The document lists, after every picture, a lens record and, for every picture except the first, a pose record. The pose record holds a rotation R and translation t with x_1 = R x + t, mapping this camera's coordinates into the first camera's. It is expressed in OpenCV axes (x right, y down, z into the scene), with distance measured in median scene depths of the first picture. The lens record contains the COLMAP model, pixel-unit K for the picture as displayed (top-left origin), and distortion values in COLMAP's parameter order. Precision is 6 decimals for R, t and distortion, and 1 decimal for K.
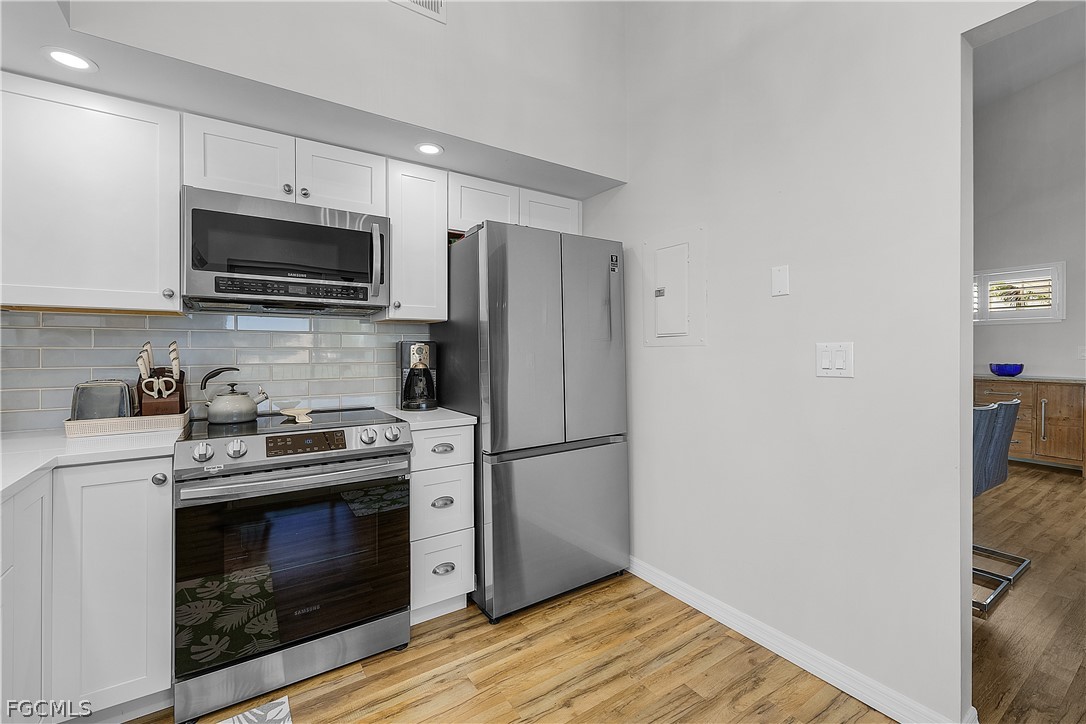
lens RADIAL K [[463.4, 0, 557.1], [0, 463.4, 344.7], [0, 0, 1]] dist [-0.004639, 0.001738]
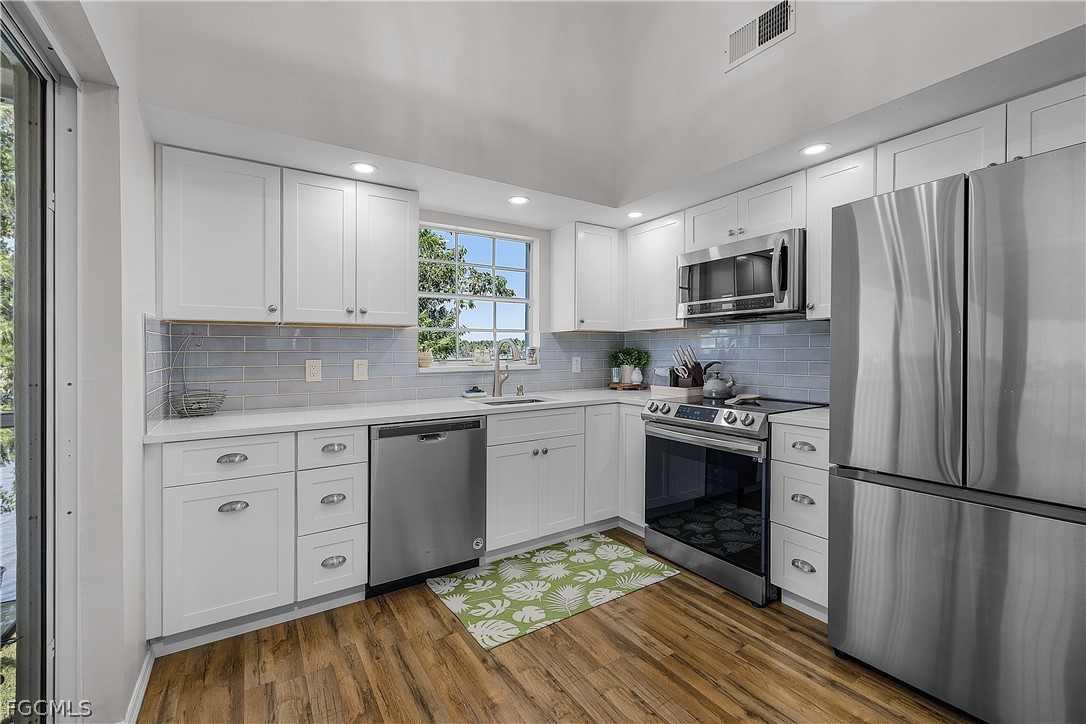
lens RADIAL K [[463.4, 0, 544.2], [0, 463.4, 339.7], [0, 0, 1]] dist [-0.004639, 0.001738]
pose [[-0.033891, -0.030365, -0.998964, 0.844600], [0.005426, 0.999518, -0.030566, 0.020964], [0.999411, -0.006456, -0.033710, 0.502463]]
